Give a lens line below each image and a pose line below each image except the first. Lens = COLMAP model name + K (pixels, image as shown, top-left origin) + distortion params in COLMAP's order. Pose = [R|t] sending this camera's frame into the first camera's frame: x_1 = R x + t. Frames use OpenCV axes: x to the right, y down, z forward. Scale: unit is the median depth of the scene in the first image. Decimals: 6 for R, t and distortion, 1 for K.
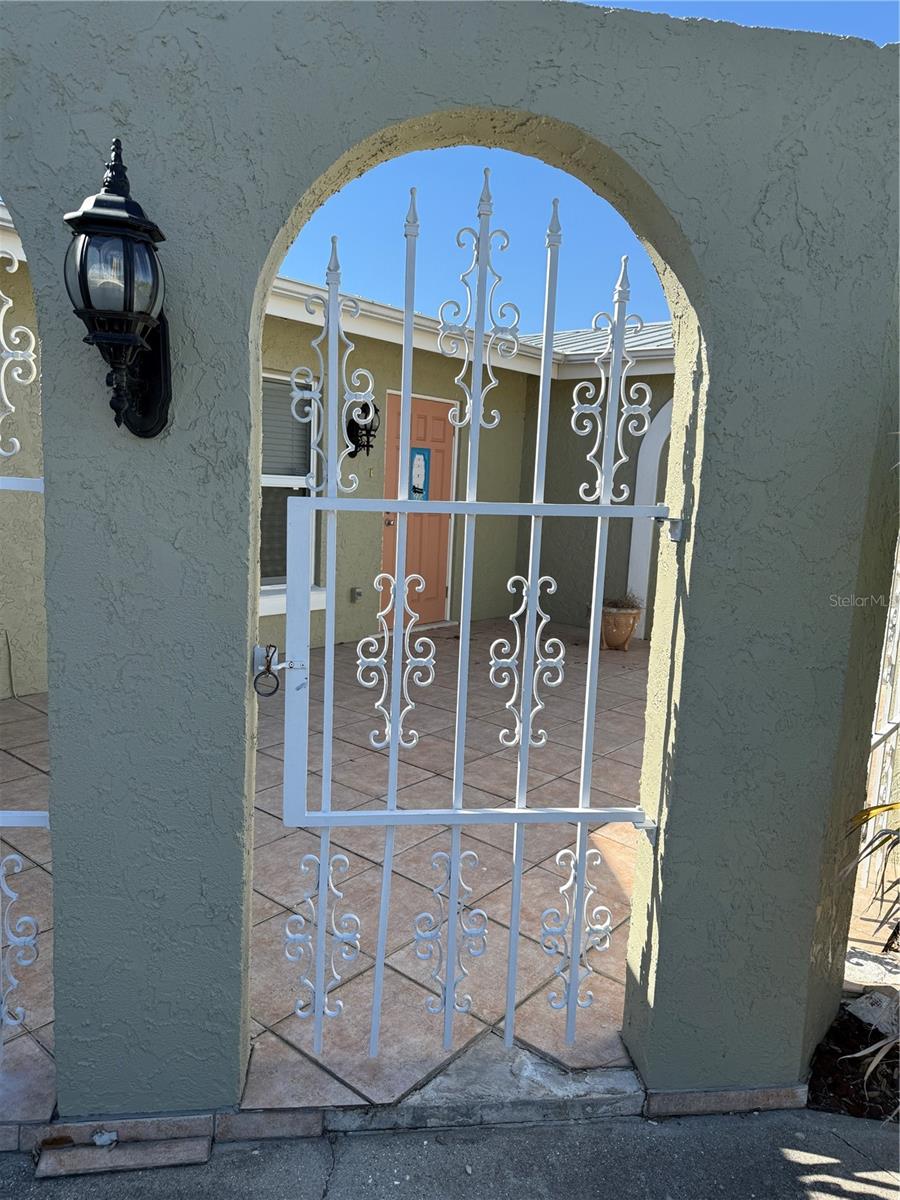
lens RADIAL K [[844.4, 0, 435.2], [0, 844.4, 607.4], [0, 0, 1]] dist [0.096976, -0.113880]
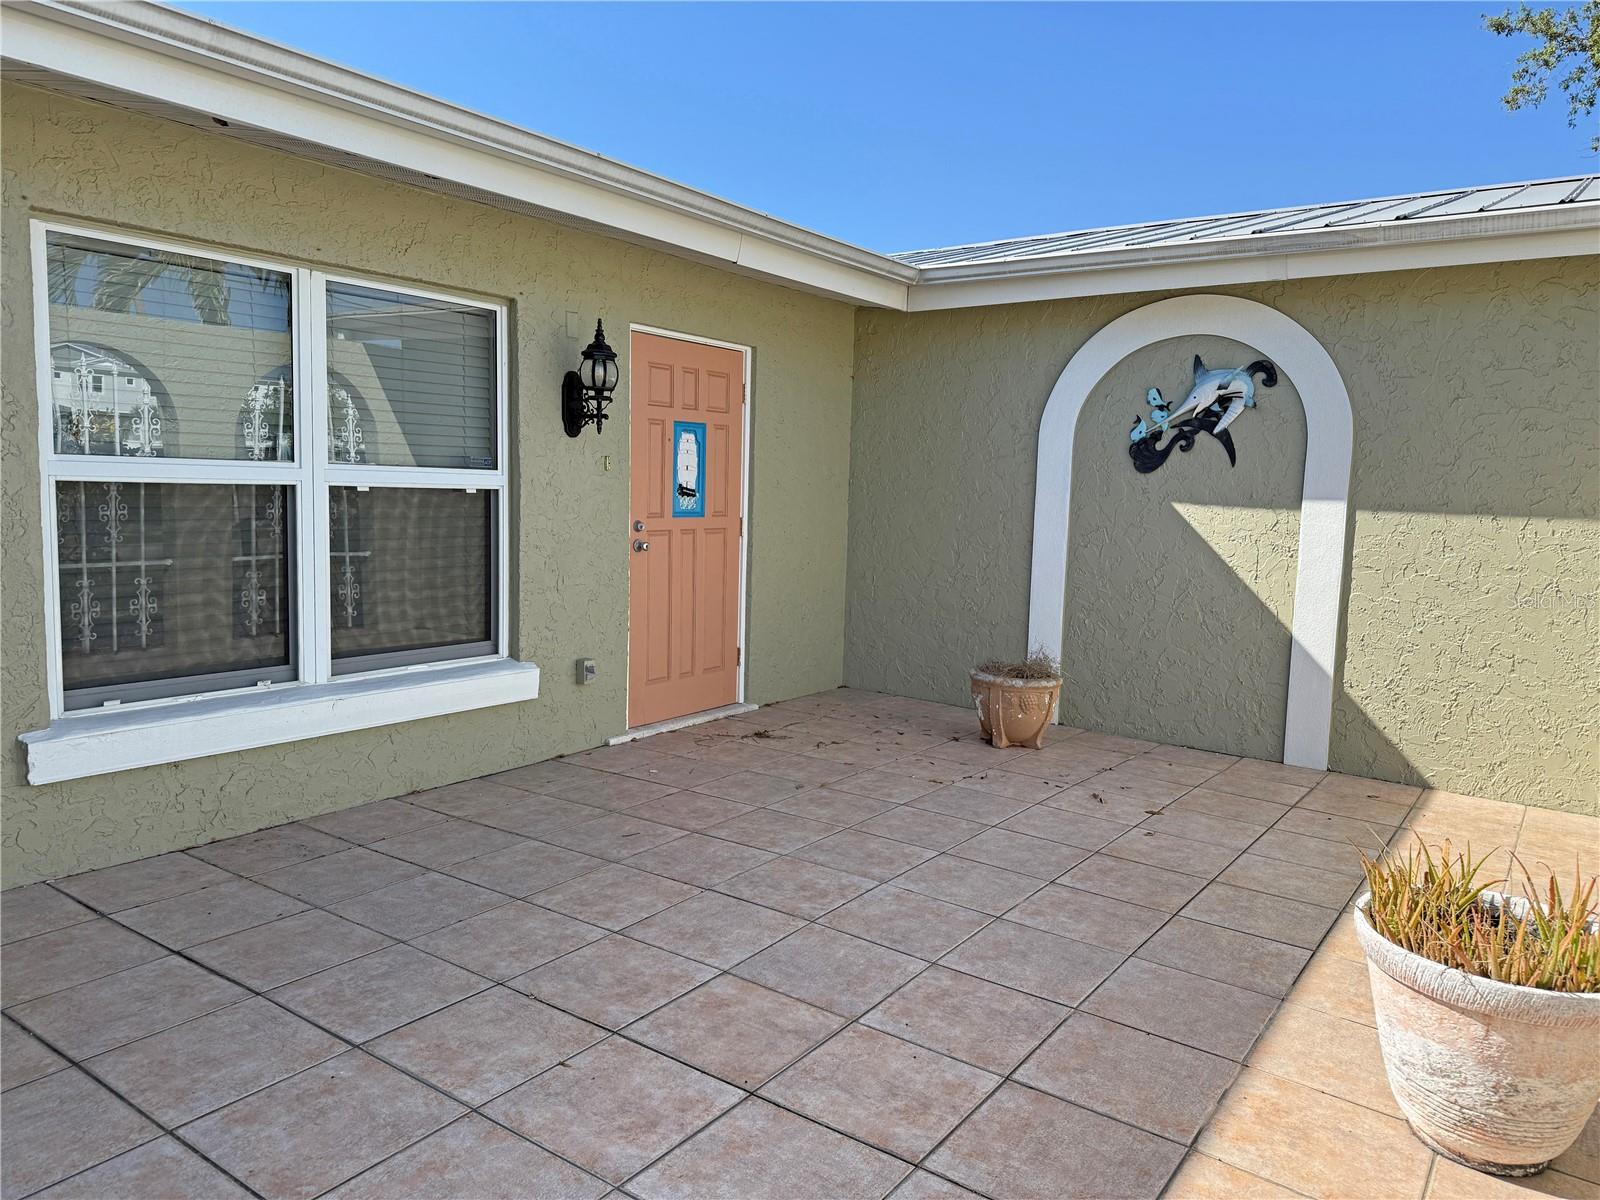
lens RADIAL K [[1125.9, 0, 800.0], [0, 1125.9, 600.0], [0, 0, 1]] dist [0.096976, -0.113880]
pose [[0.996370, -0.026333, 0.080949, -0.007974], [0.029983, 0.998572, -0.044214, -0.025141], [-0.079669, 0.046481, 0.995737, 0.213160]]
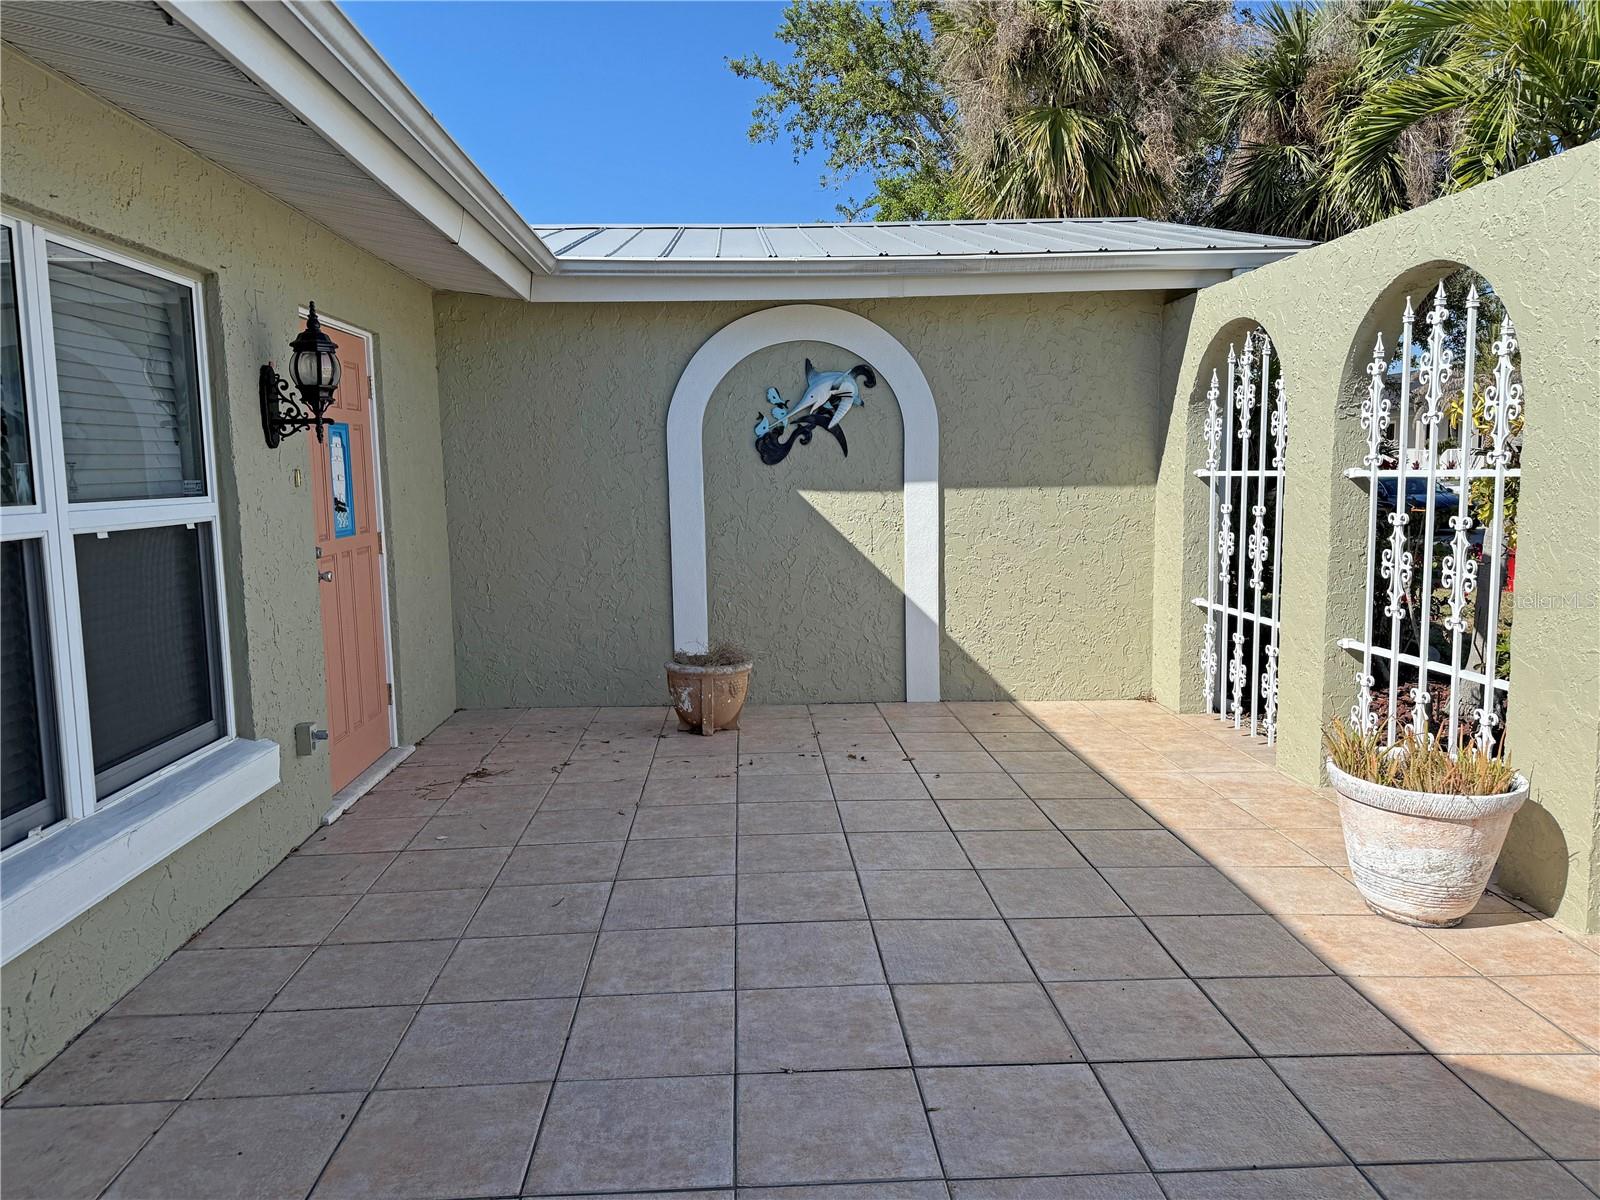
lens RADIAL K [[1123.4, 0, 806.8], [0, 1123.4, 586.7], [0, 0, 1]] dist [0.149804, -0.234884]
pose [[0.727832, -0.131986, 0.672934, -0.309858], [0.156597, 0.987364, 0.024284, -0.070385], [-0.667636, 0.087704, 0.739303, 0.342921]]
